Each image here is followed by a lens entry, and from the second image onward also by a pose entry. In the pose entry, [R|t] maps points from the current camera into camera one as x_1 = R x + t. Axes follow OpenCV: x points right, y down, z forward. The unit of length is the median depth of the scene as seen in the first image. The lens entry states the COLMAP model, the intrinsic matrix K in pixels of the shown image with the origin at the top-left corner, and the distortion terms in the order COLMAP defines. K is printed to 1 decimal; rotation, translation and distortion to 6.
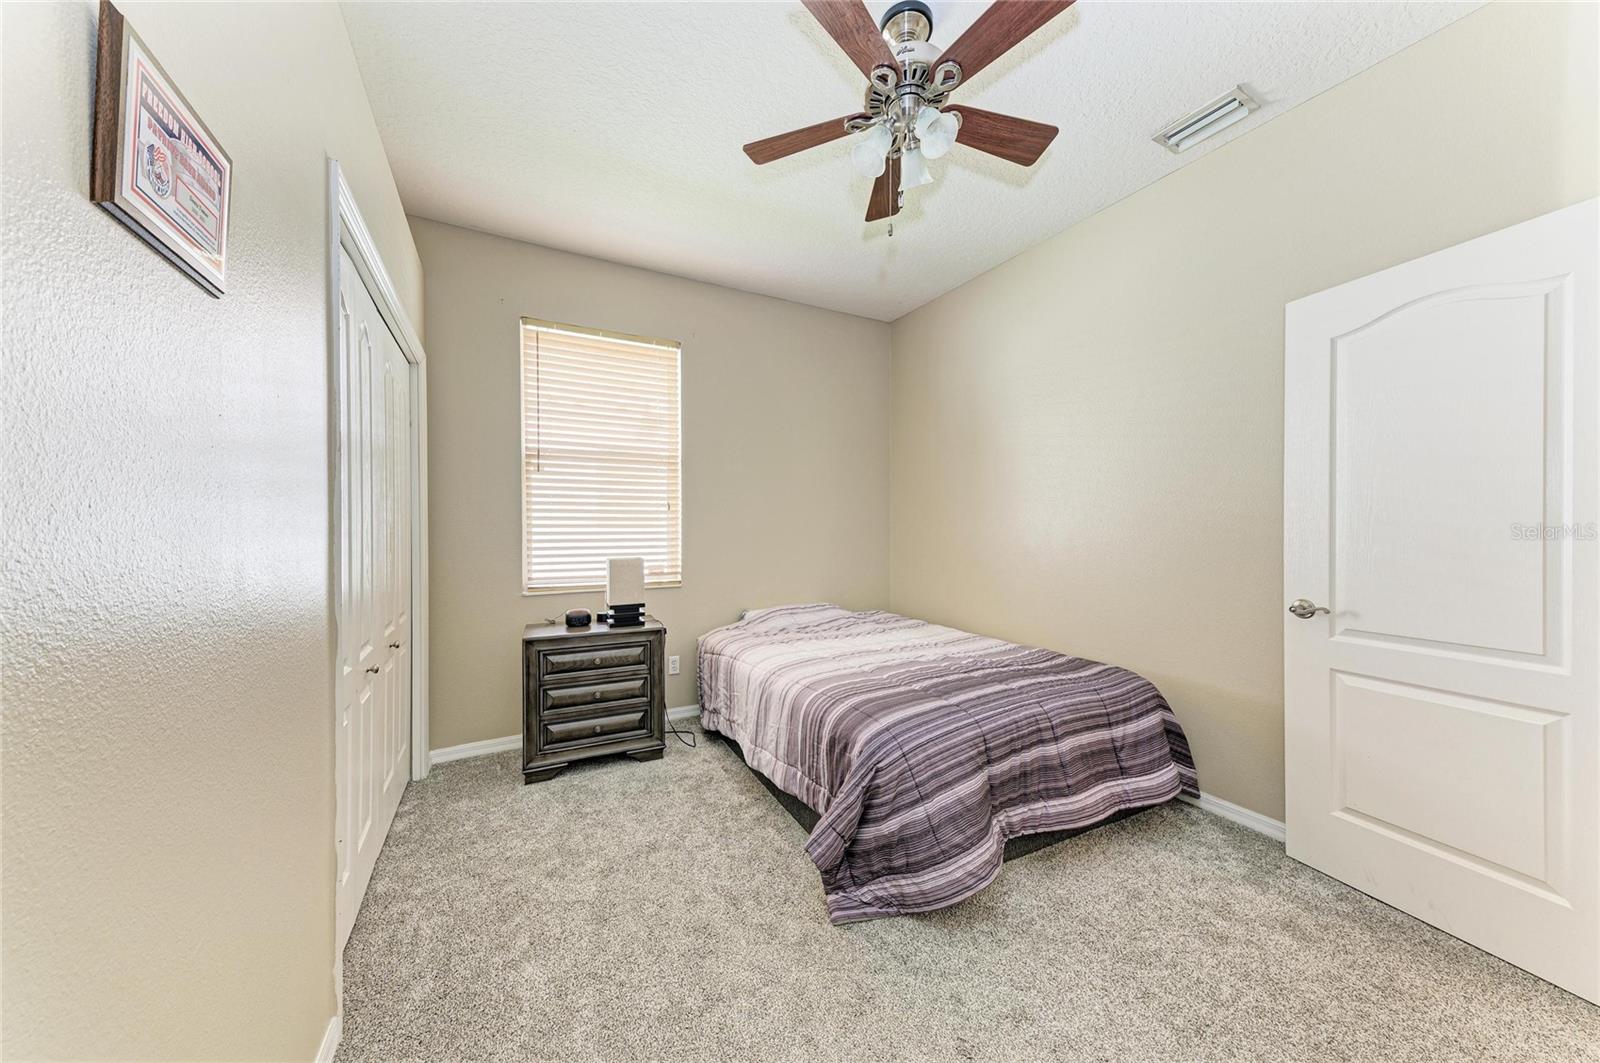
lens RADIAL K [[539.9, 0, 803.1], [0, 539.9, 532.4], [0, 0, 1]] dist [0.020724, -0.005206]
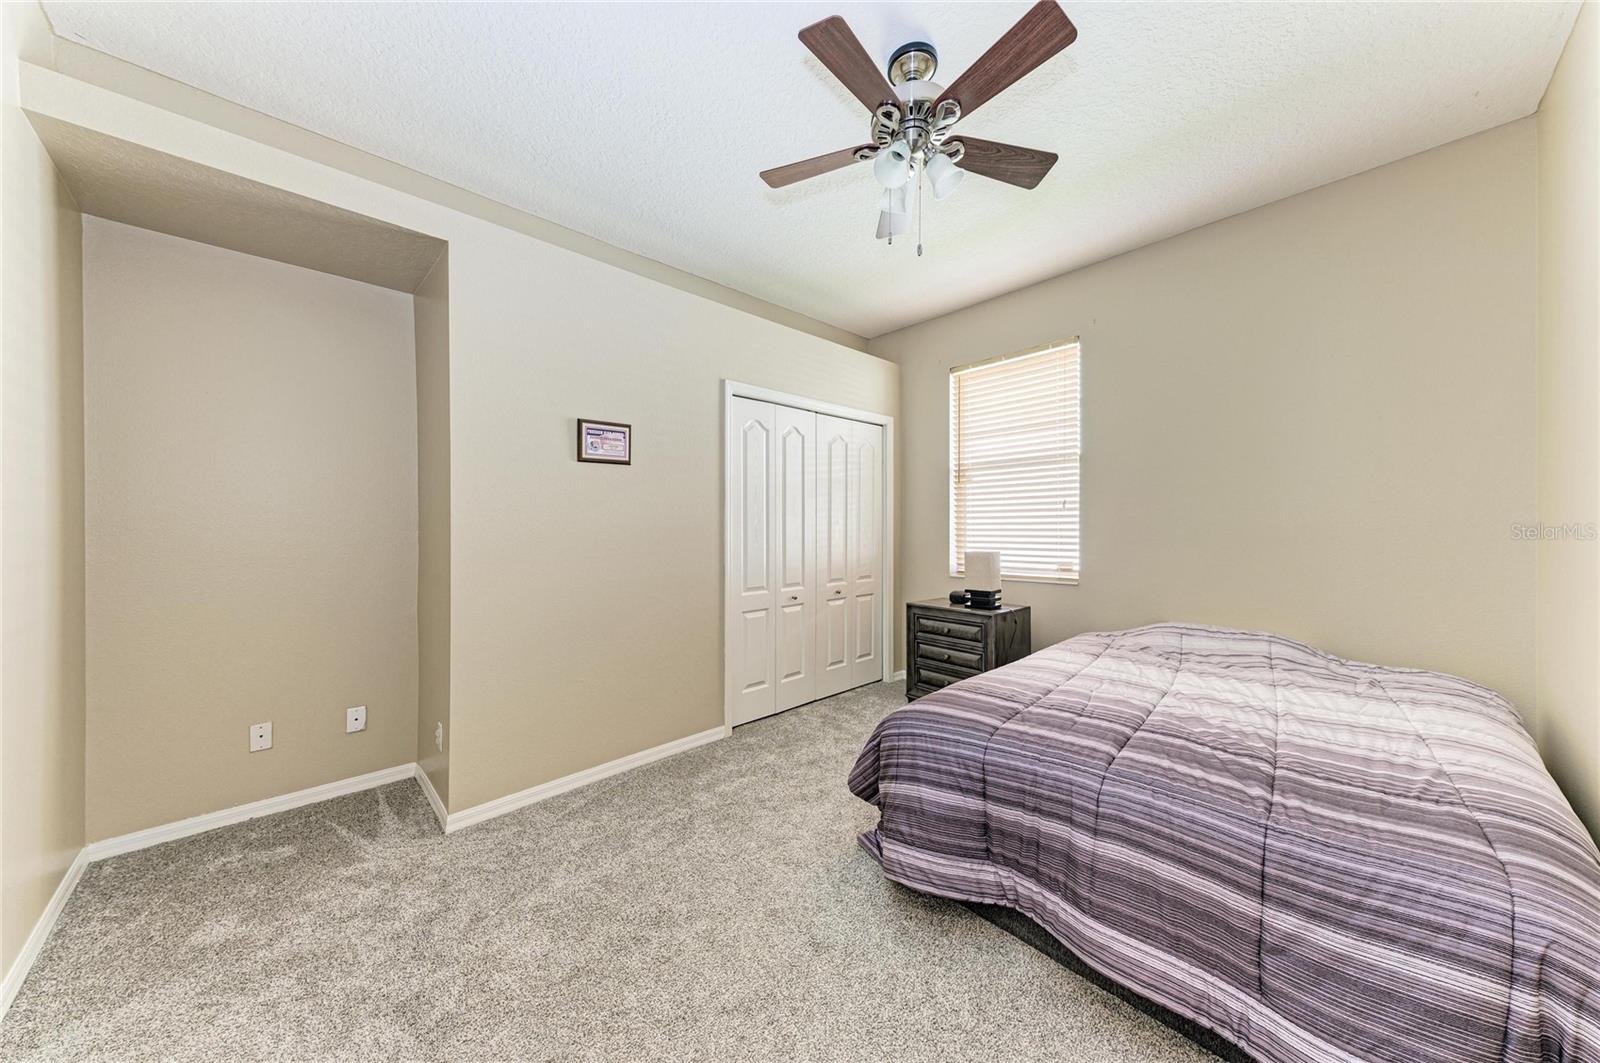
lens RADIAL K [[539.9, 0, 803.1], [0, 539.9, 532.4], [0, 0, 1]] dist [0.020724, -0.005206]
pose [[0.263197, 0.007838, -0.964710, 0.980844], [-0.000495, 0.999968, 0.007990, -0.005333], [0.964742, -0.001626, 0.263193, 0.436260]]
